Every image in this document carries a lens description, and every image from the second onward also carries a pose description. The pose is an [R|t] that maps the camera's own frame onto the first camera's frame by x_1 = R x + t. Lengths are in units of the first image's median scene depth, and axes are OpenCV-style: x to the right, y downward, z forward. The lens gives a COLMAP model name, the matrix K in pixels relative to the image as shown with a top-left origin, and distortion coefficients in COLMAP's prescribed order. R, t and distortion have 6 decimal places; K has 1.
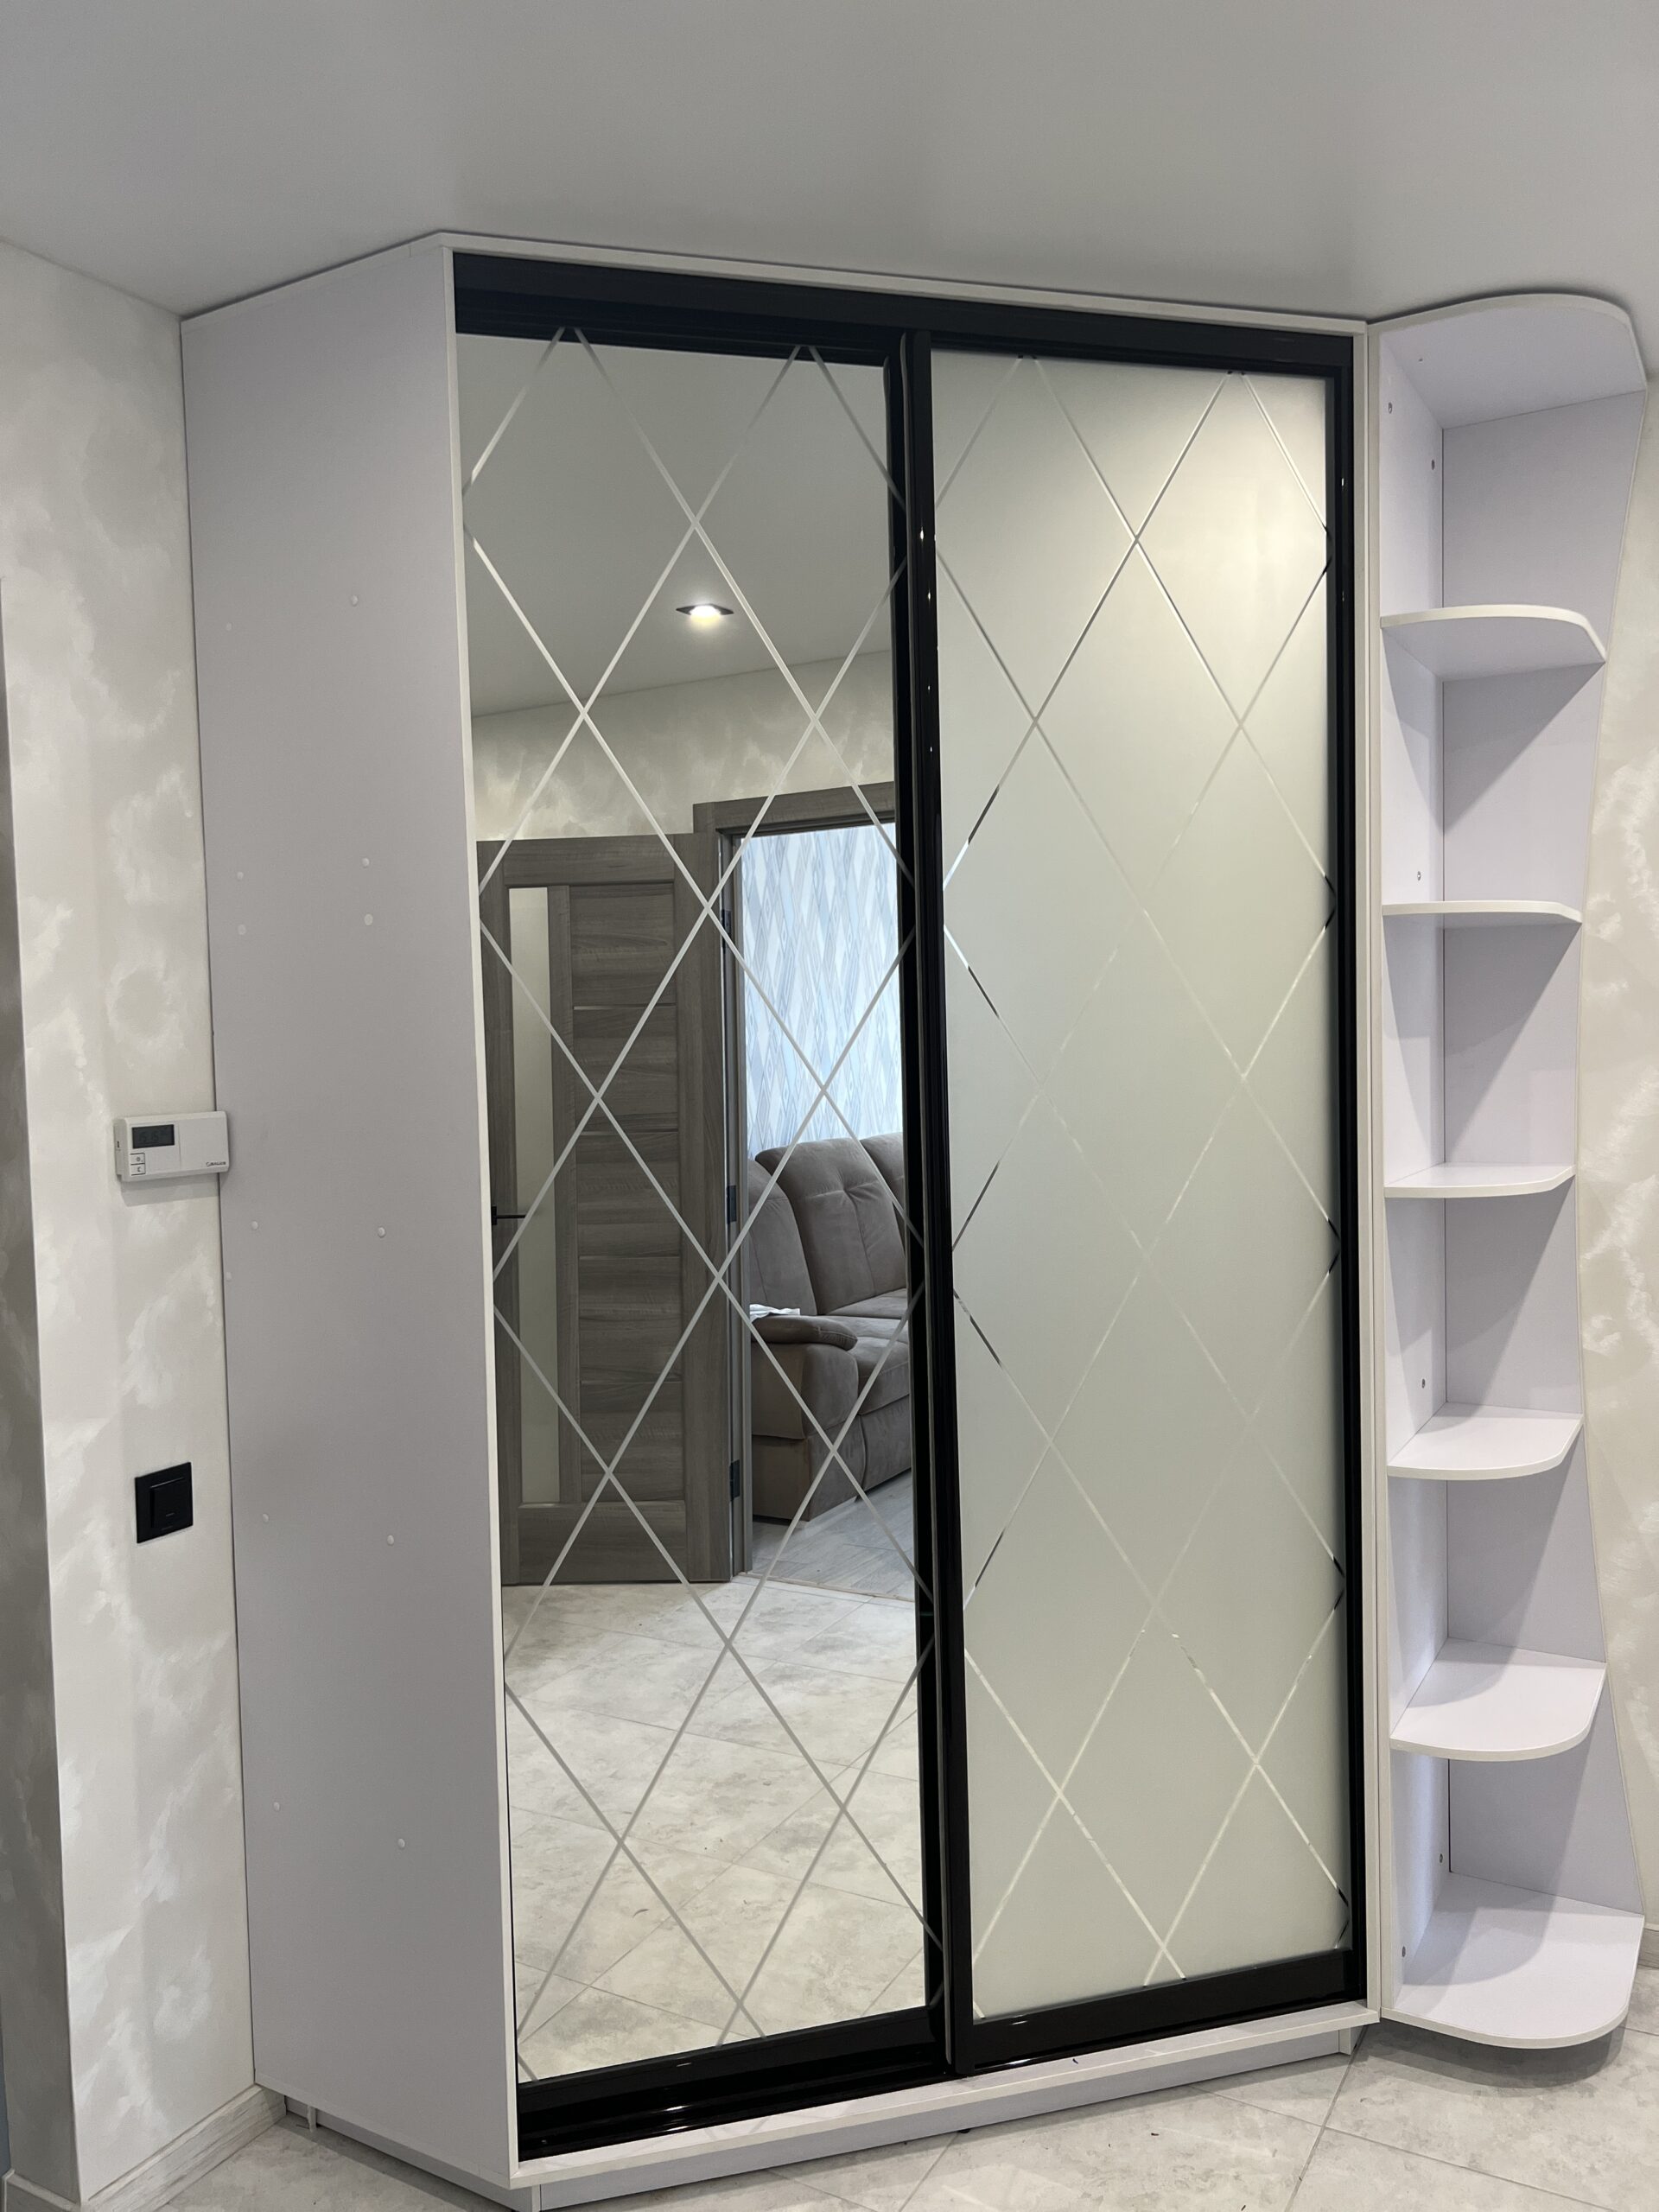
lens RADIAL K [[1673.6, 0, 836.0], [0, 1673.6, 1109.4], [0, 0, 1]] dist [0.041745, -0.053963]
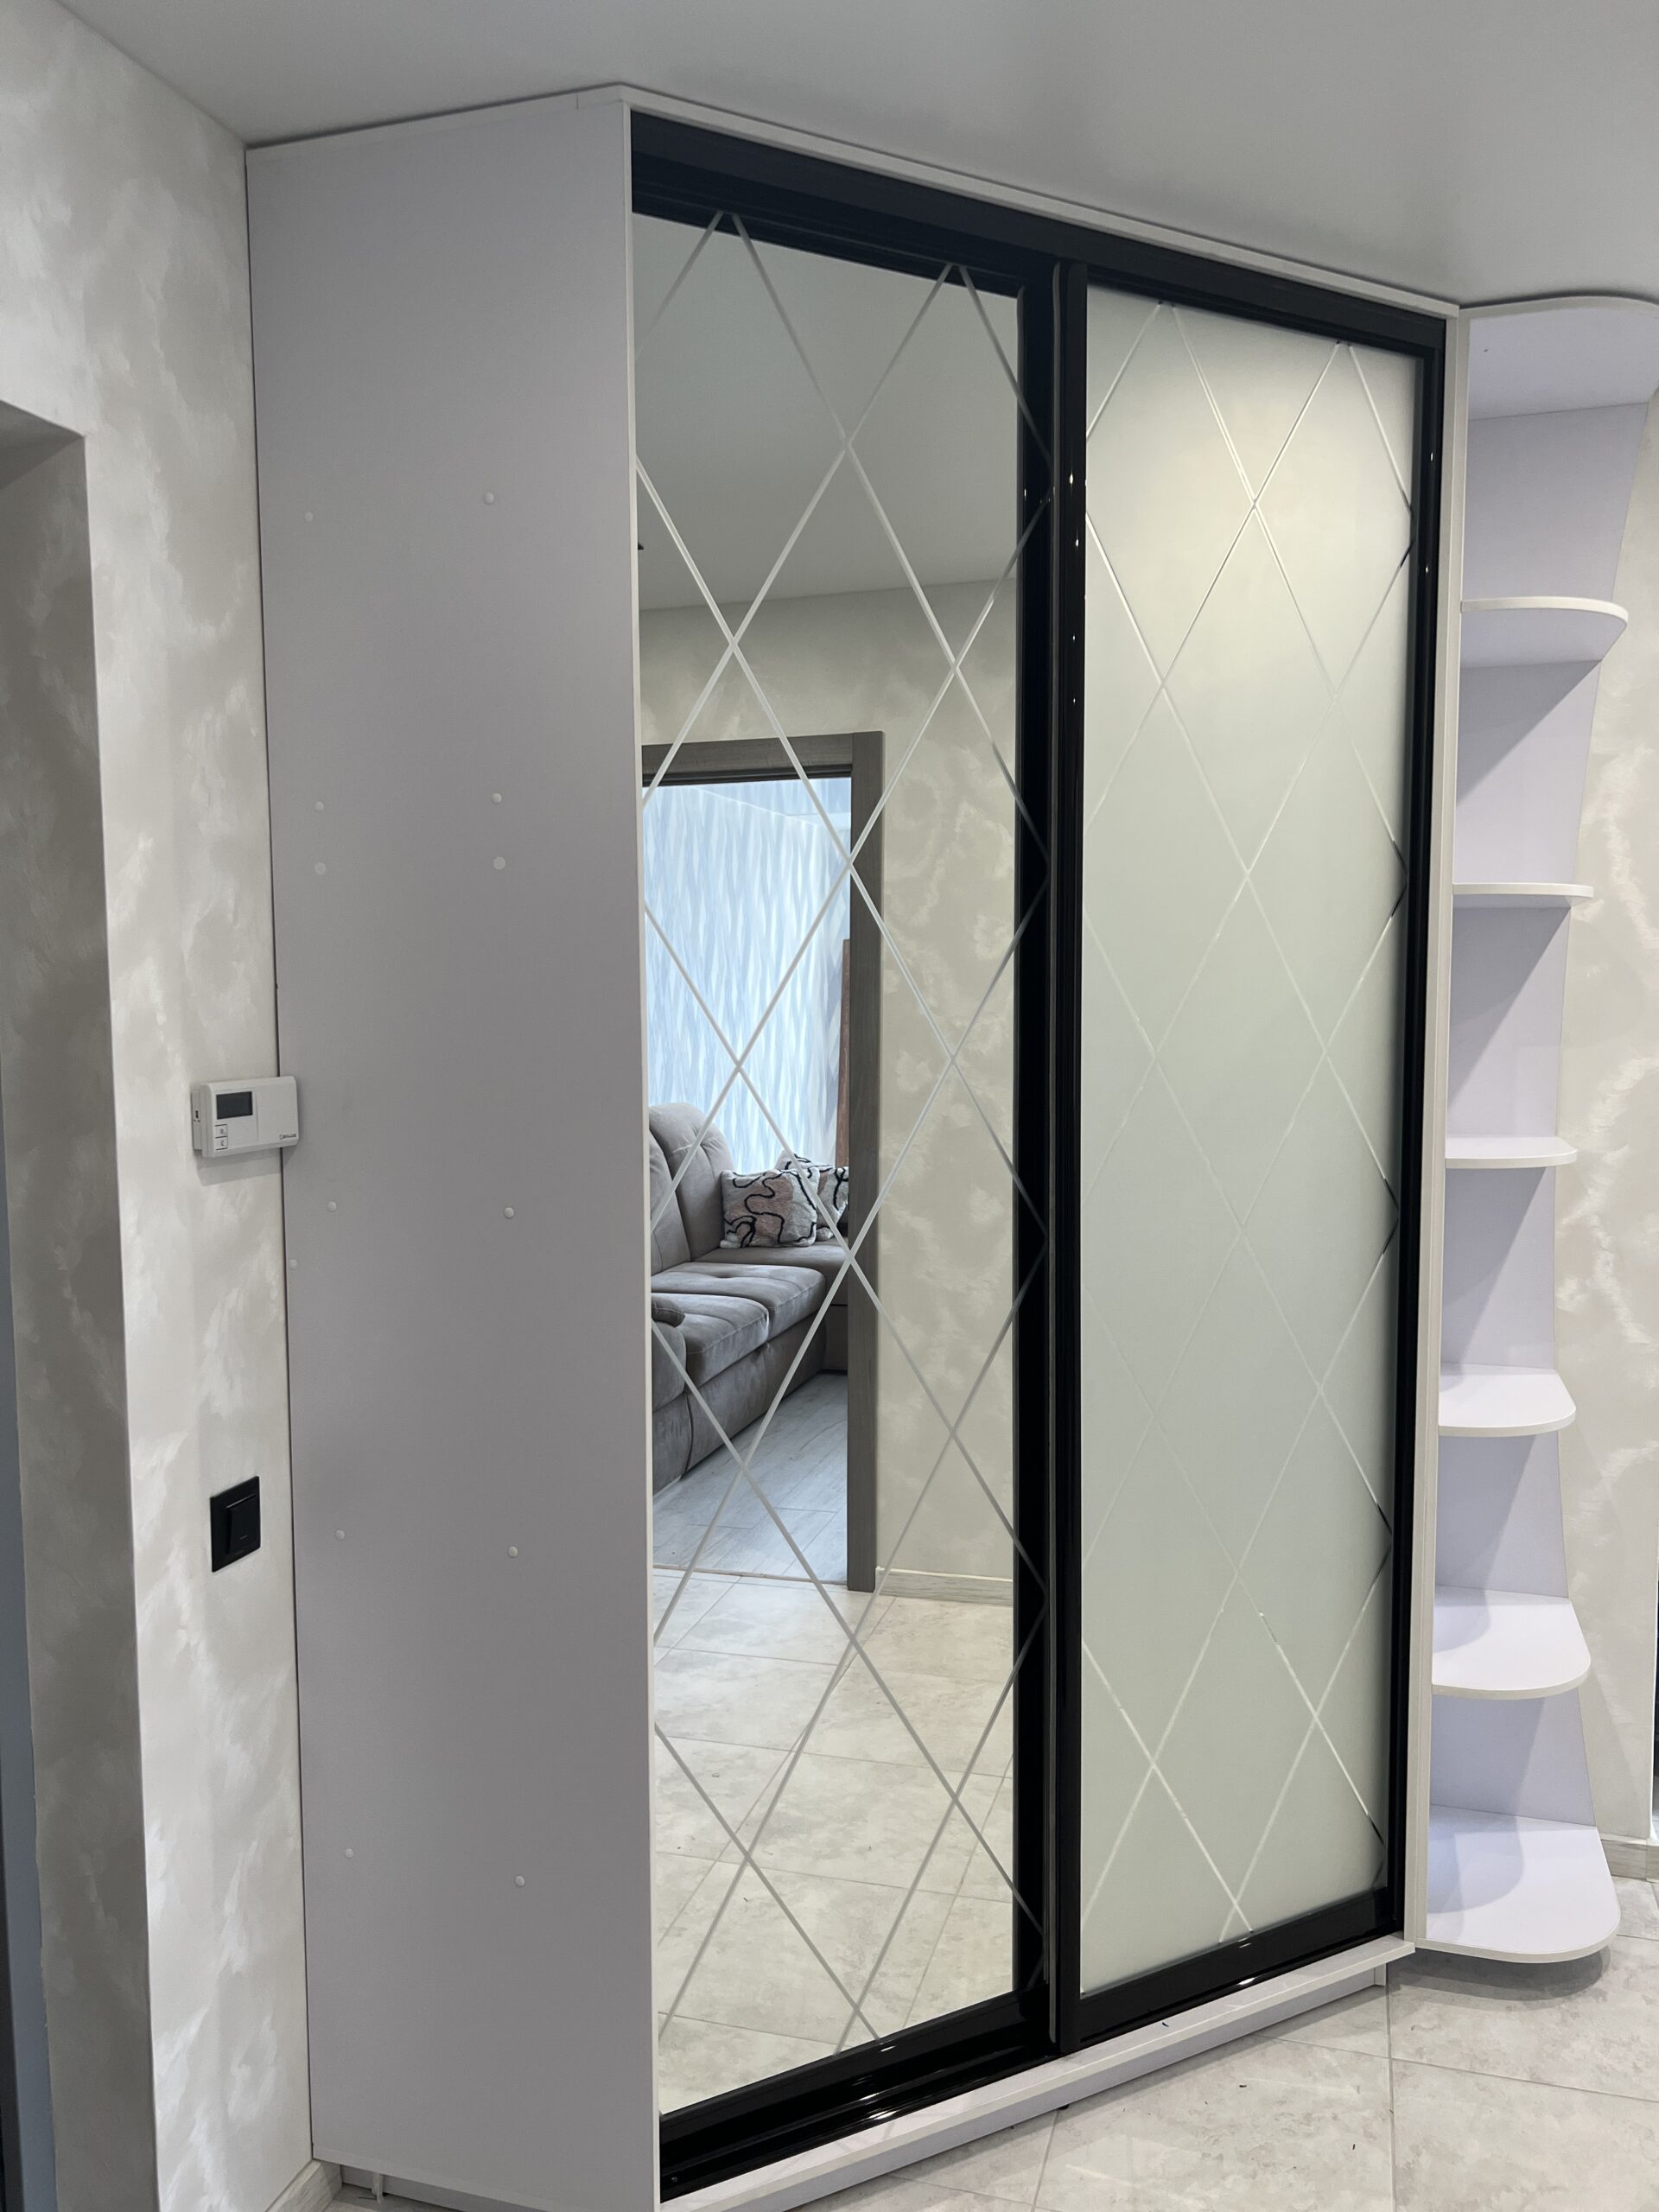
lens RADIAL K [[1673.6, 0, 832.6], [0, 1673.6, 1133.7], [0, 0, 1]] dist [0.041745, -0.053963]
pose [[0.973793, -0.000537, 0.227435, -0.284797], [-0.006868, 0.999472, 0.031766, 0.000902], [-0.227332, -0.032495, 0.973275, 0.081827]]
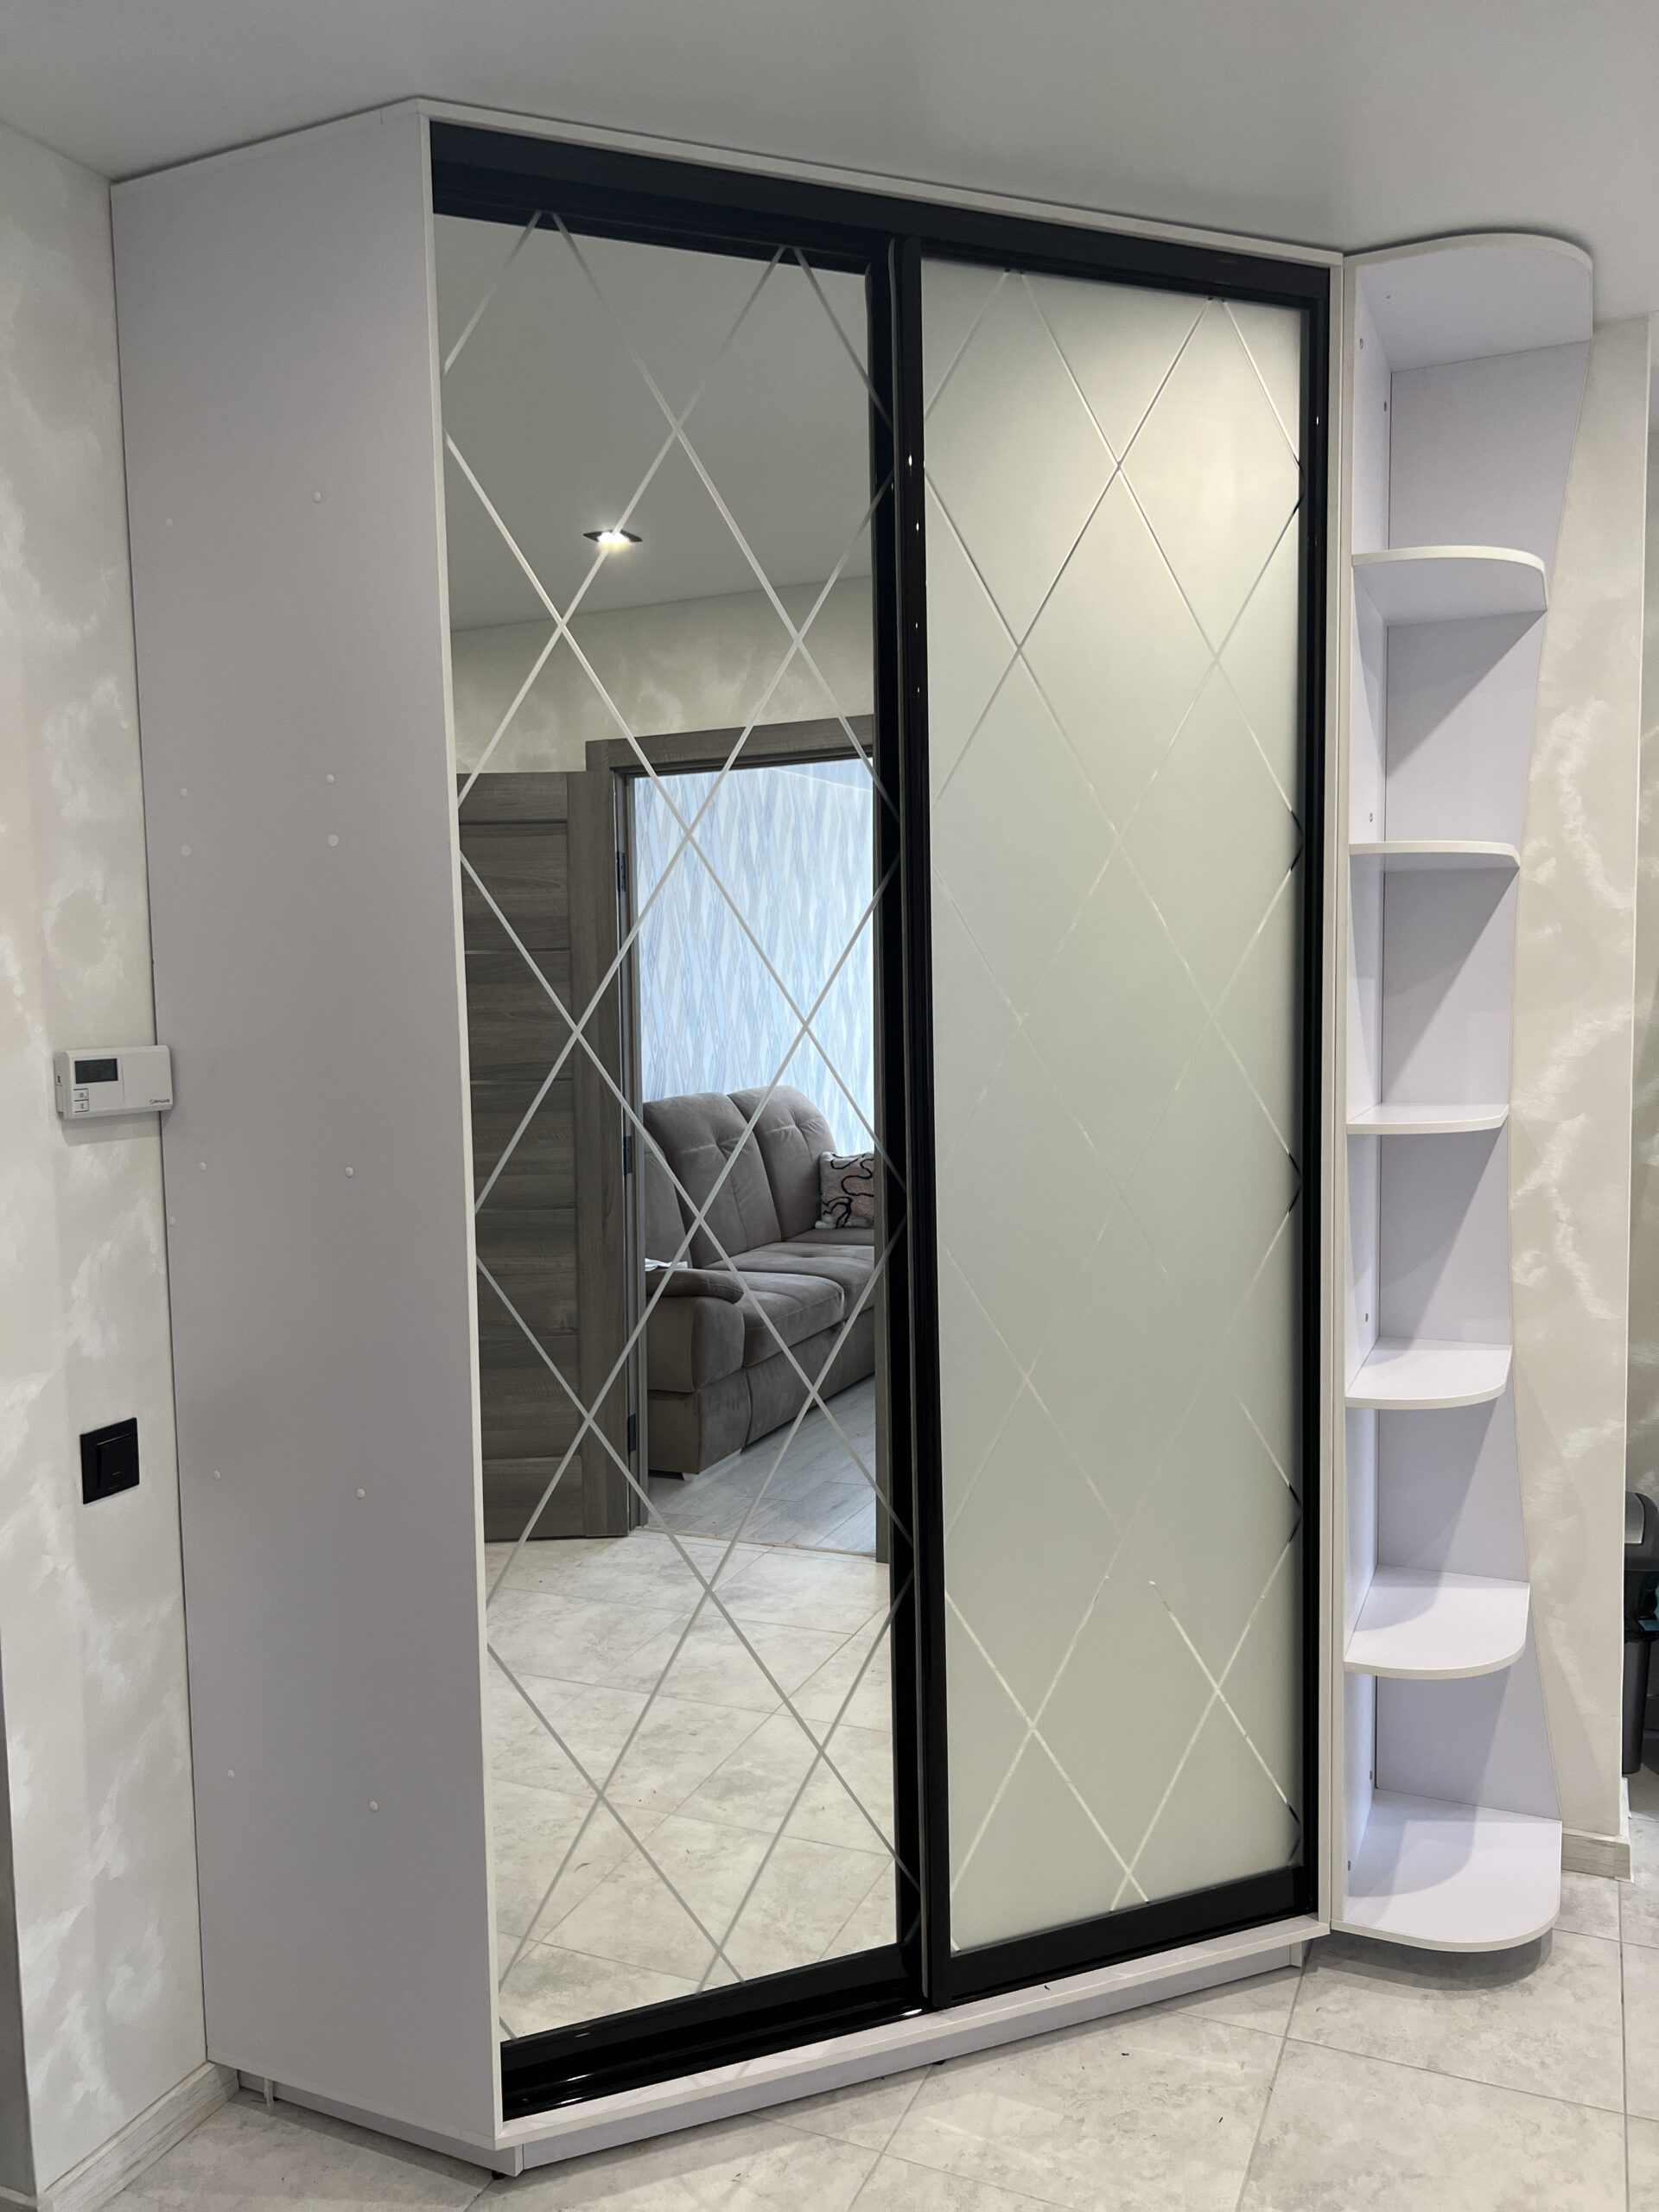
lens RADIAL K [[1673.6, 0, 830.1], [0, 1673.6, 1125.1], [0, 0, 1]] dist [0.041745, -0.053963]
pose [[0.994382, -0.003179, 0.105799, -0.094009], [-0.000250, 0.999476, 0.032373, 0.014649], [-0.105846, -0.032218, 0.993860, 0.026290]]
